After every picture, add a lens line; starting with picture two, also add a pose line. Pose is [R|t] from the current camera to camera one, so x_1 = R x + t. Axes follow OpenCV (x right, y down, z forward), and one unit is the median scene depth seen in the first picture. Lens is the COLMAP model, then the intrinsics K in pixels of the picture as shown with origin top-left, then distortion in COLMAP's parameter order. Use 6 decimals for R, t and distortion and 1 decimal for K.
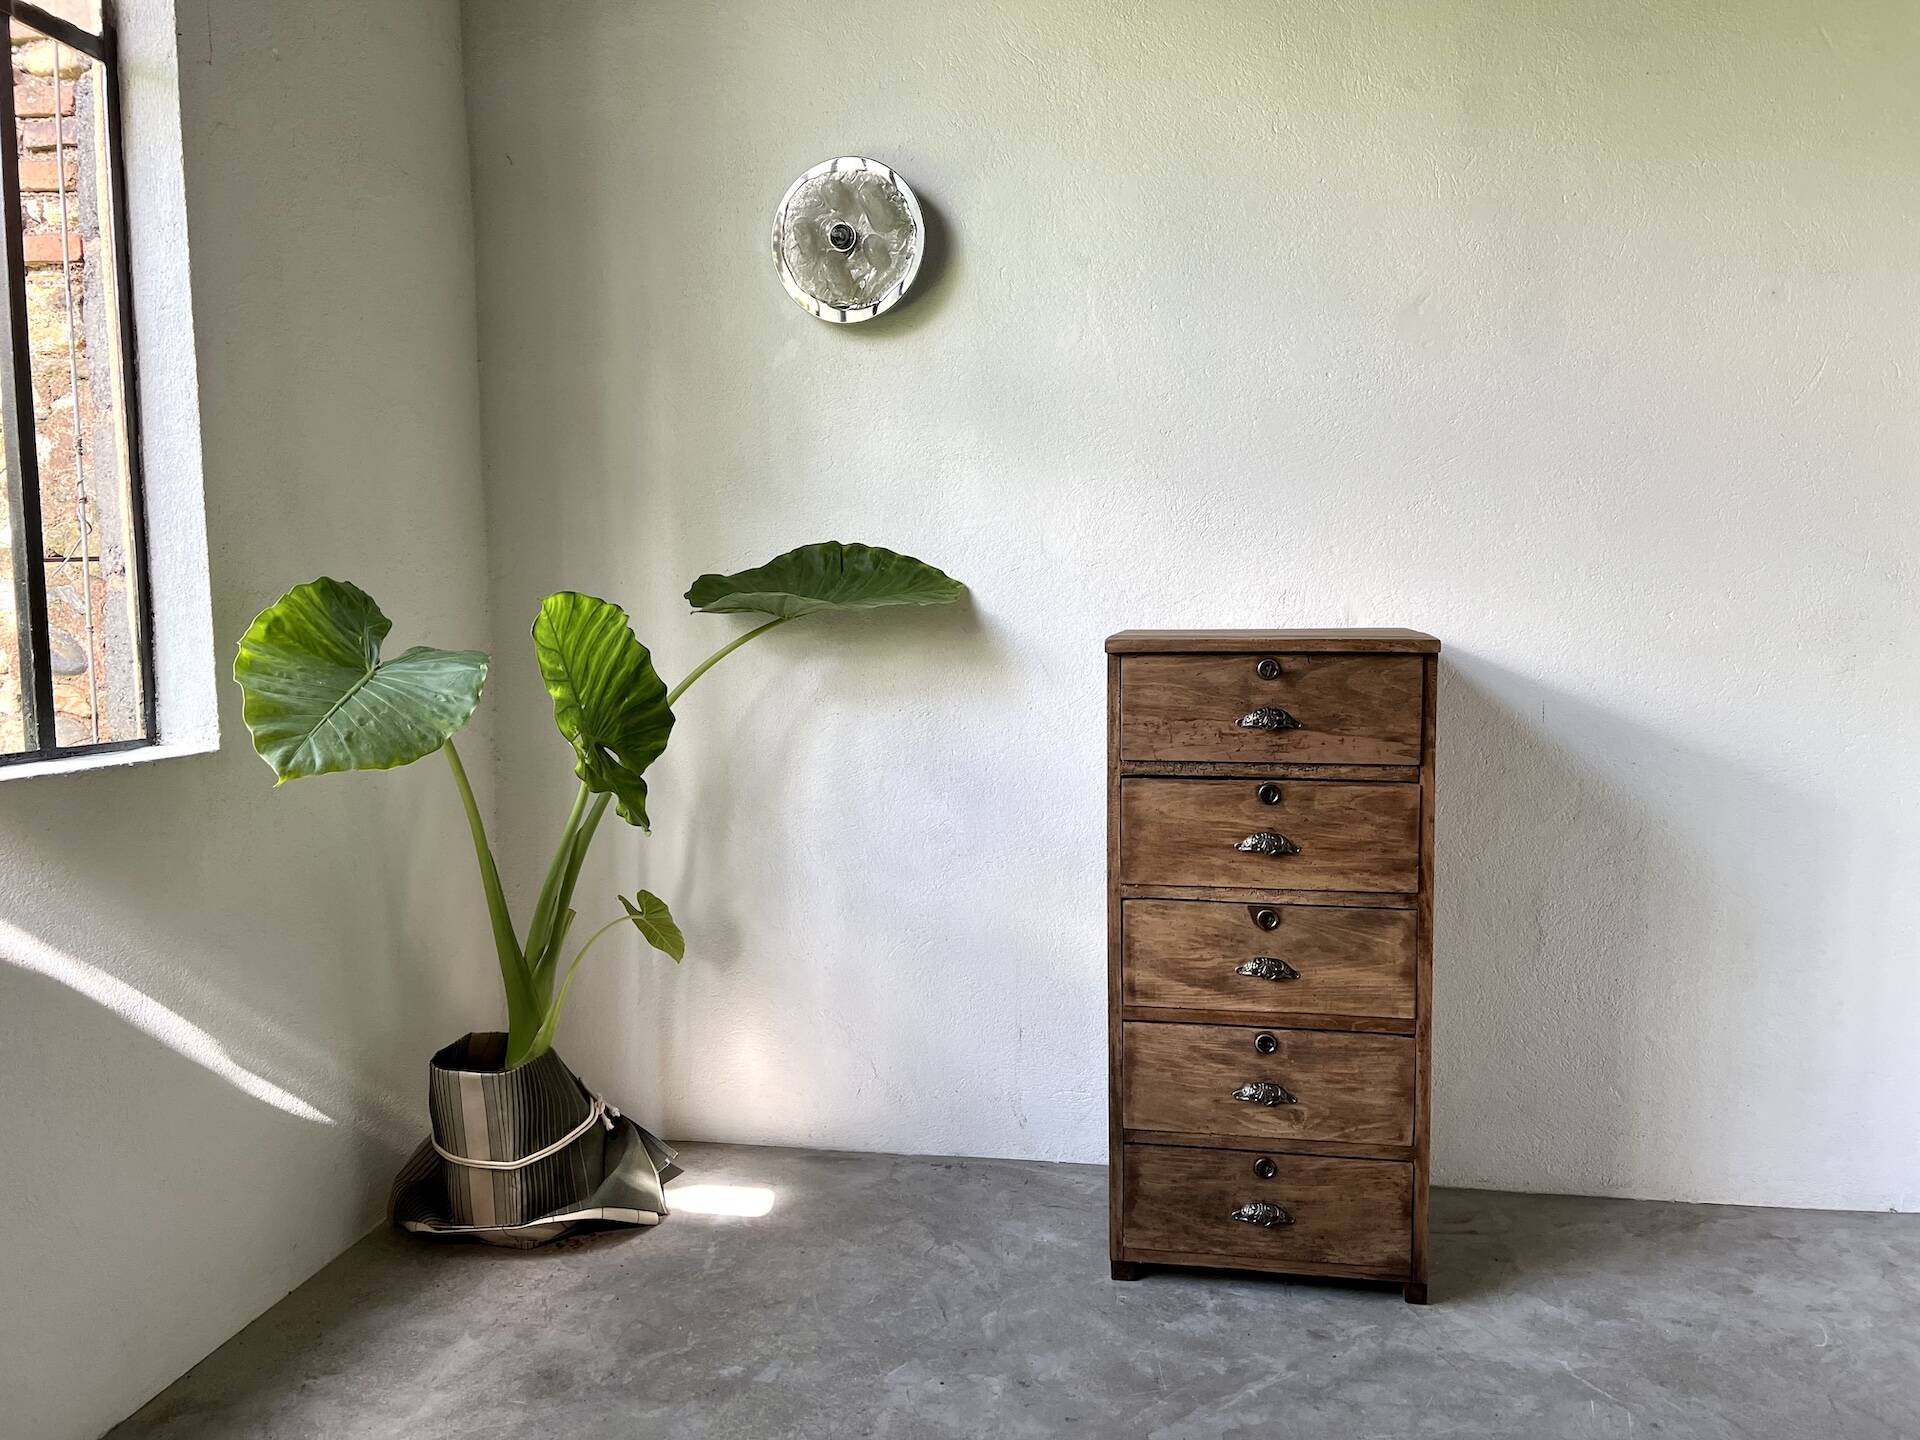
lens RADIAL K [[1424.9, 0, 953.2], [0, 1424.9, 735.1], [0, 0, 1]] dist [0.062671, -0.073821]
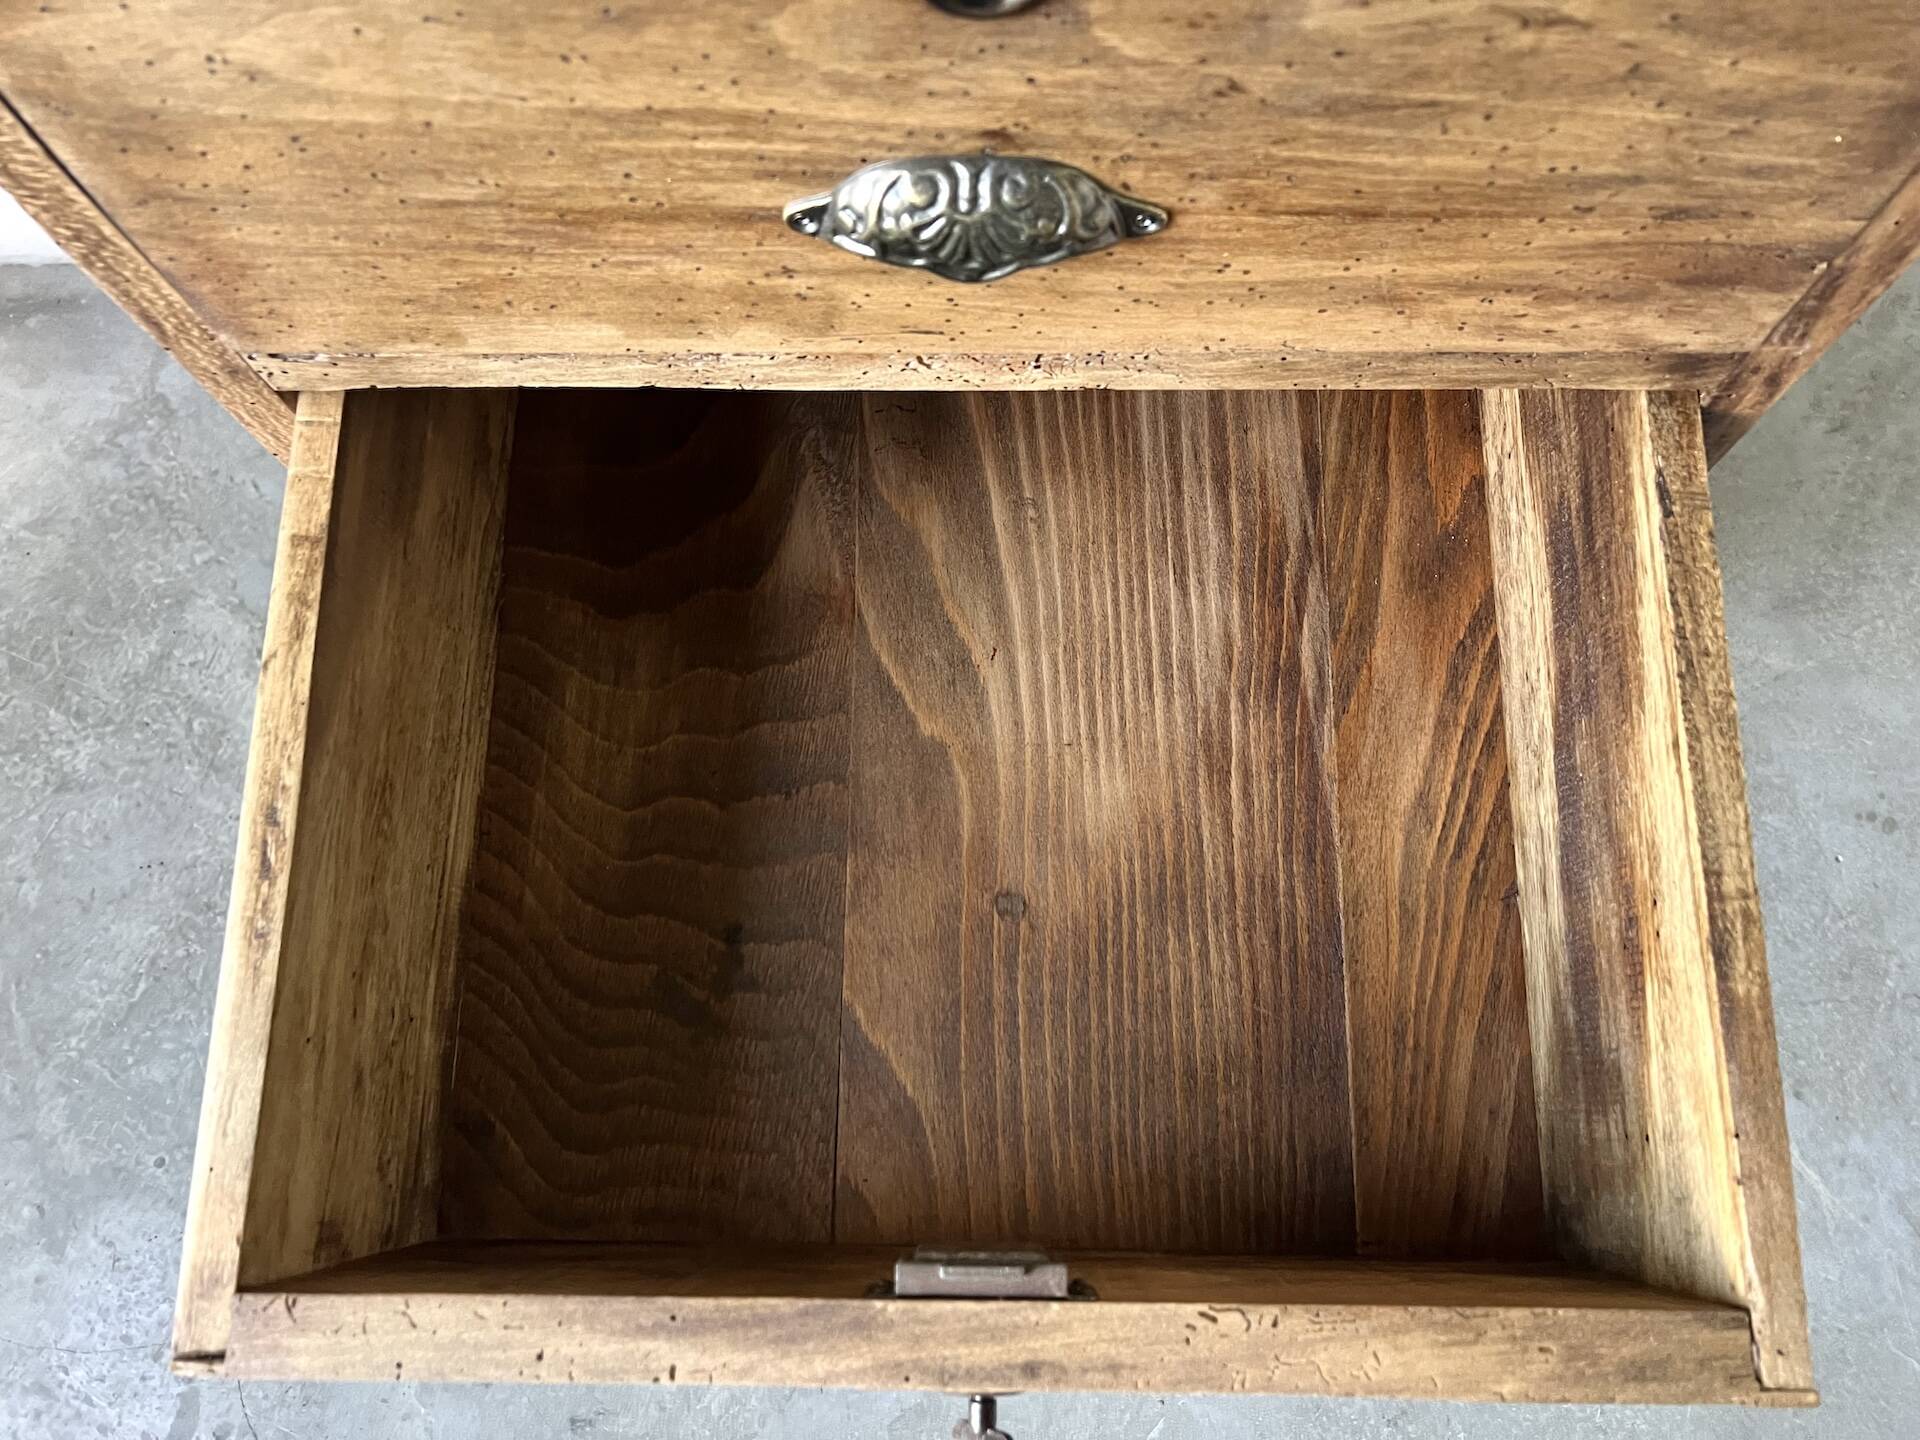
lens RADIAL K [[1452.1, 0, 960.4], [0, 1452.1, 735.8], [0, 0, 1]] dist [0.078446, -0.095273]
pose [[0.986373, -0.162646, 0.024798, 0.202651], [0.039417, 0.379950, 0.924167, -0.053827], [-0.159734, -0.910596, 0.381183, 0.875341]]
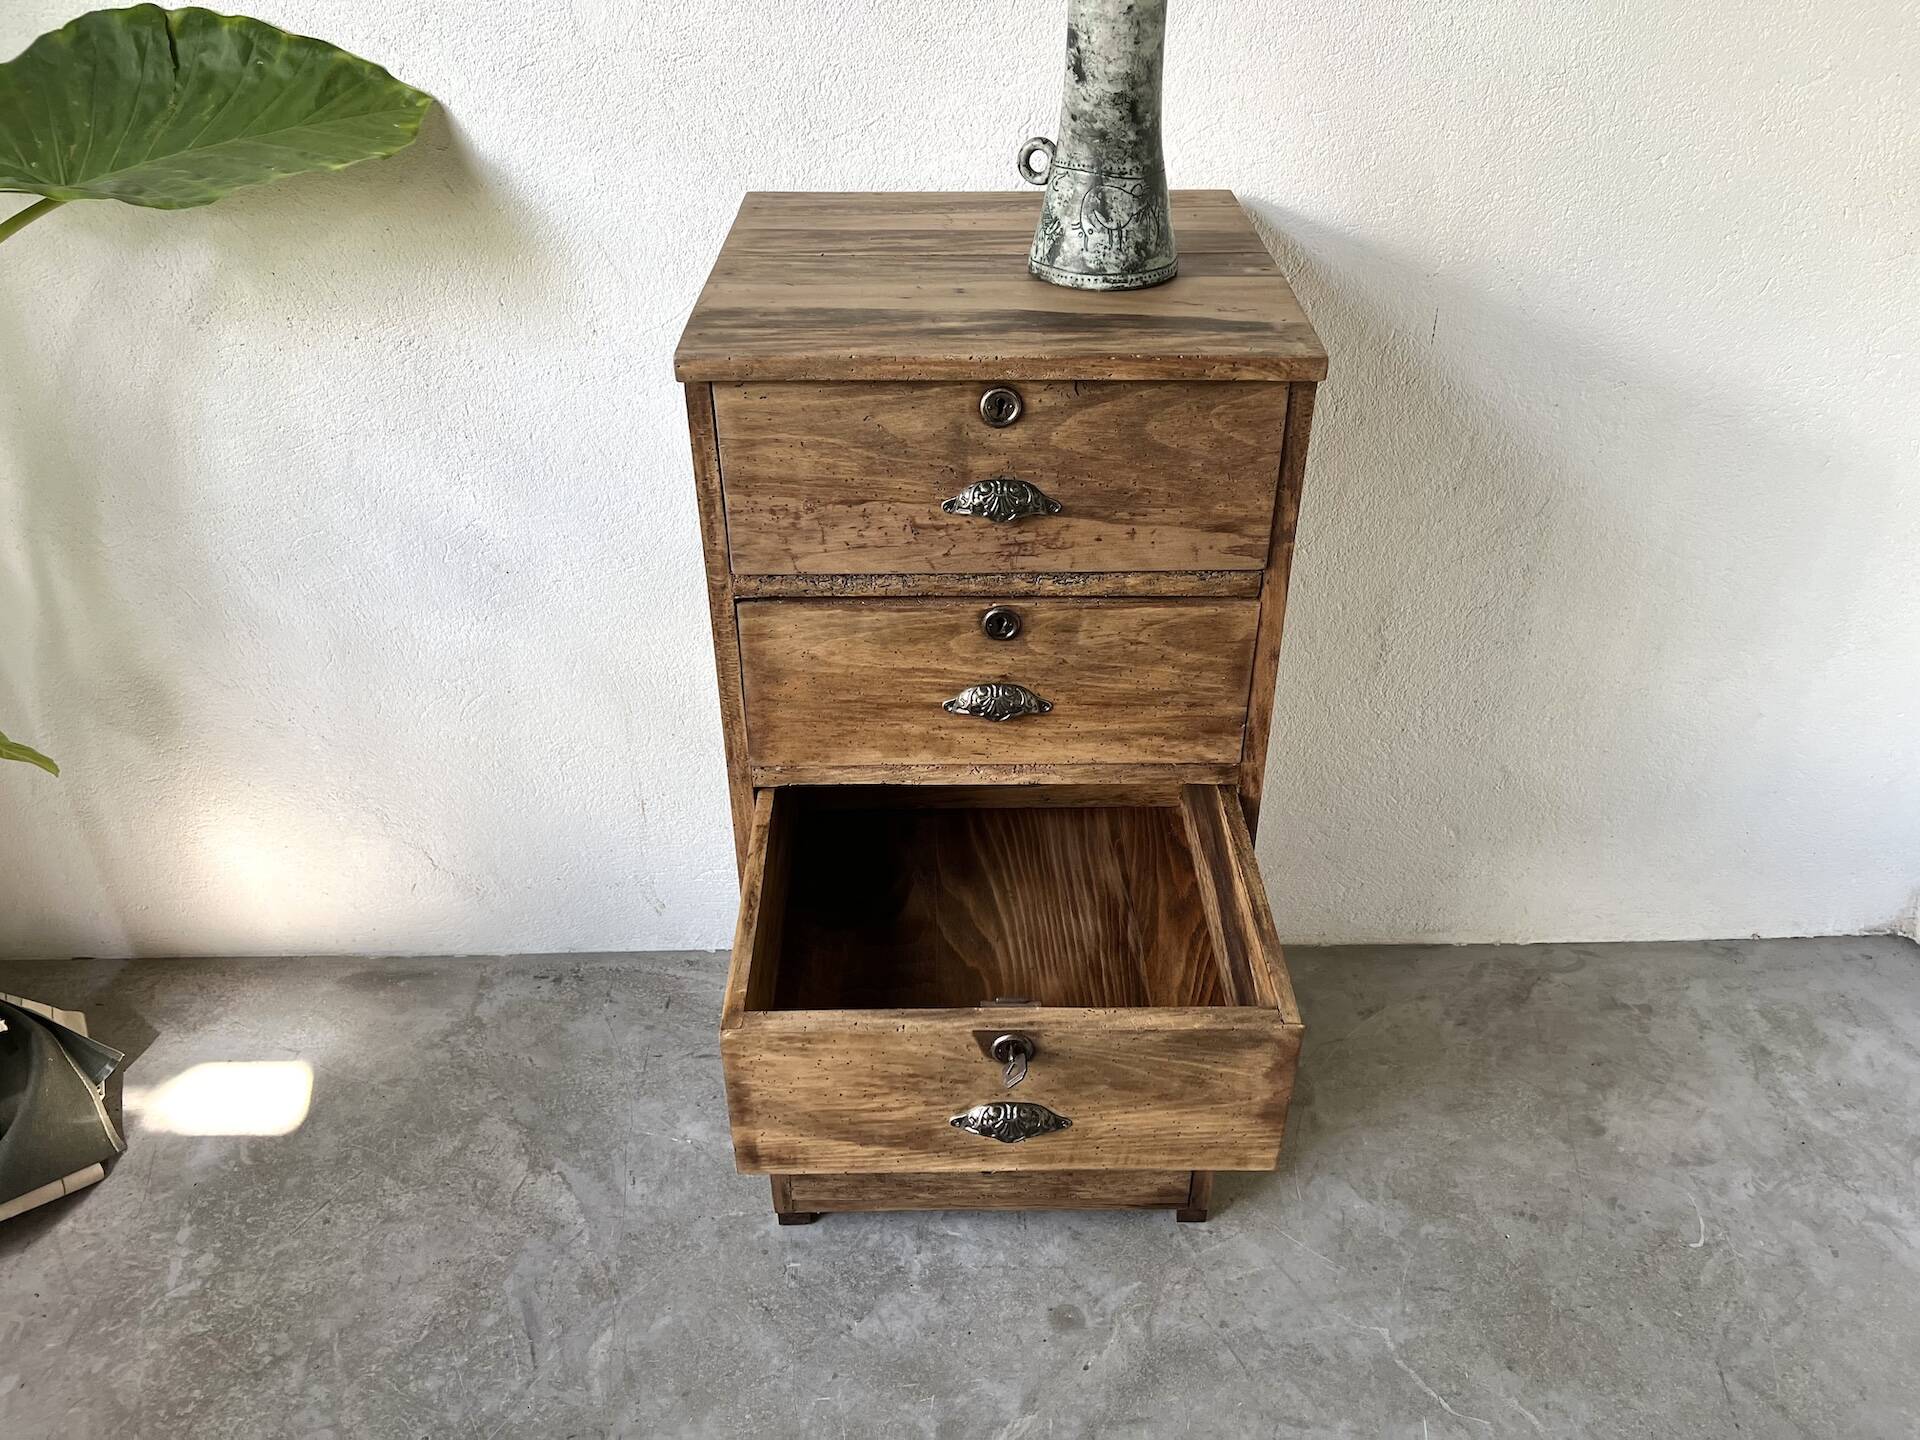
lens RADIAL K [[1449.0, 0, 947.5], [0, 1449.0, 711.2], [0, 0, 1]] dist [0.058371, -0.070113]
pose [[0.982339, -0.097665, 0.159596, 0.106615], [0.014393, 0.889878, 0.455972, -0.182983], [-0.186554, -0.445623, 0.875567, 0.491265]]
